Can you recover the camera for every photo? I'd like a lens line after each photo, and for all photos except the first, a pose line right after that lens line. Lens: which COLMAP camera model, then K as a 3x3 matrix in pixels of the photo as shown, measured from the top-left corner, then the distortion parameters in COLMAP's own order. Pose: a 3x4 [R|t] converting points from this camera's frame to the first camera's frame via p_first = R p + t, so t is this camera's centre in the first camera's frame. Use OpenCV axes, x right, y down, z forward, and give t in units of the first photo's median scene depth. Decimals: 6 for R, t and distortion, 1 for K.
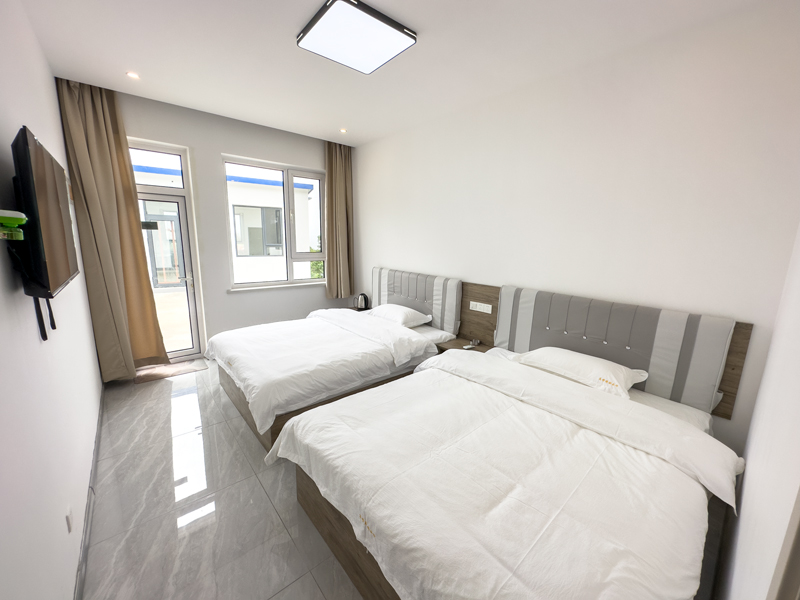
lens RADIAL K [[316.8, 0, 399.7], [0, 316.8, 299.0], [0, 0, 1]] dist [-0.003840, 0.000443]
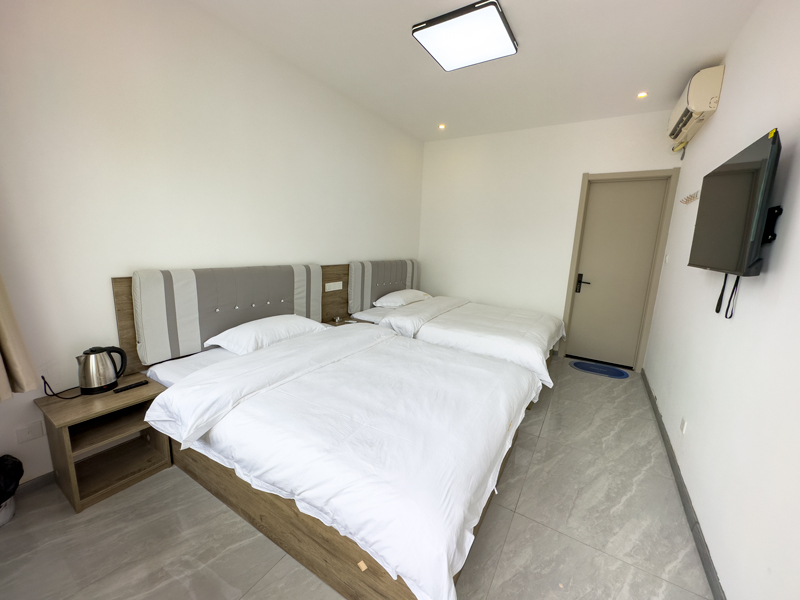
lens RADIAL K [[316.8, 0, 398.1], [0, 316.8, 297.7], [0, 0, 1]] dist [-0.003840, 0.000443]
pose [[-0.296168, -0.201984, 0.933535, -0.832086], [0.131730, 0.959406, 0.249374, -0.179161], [-0.946008, 0.196831, -0.257538, 1.098185]]
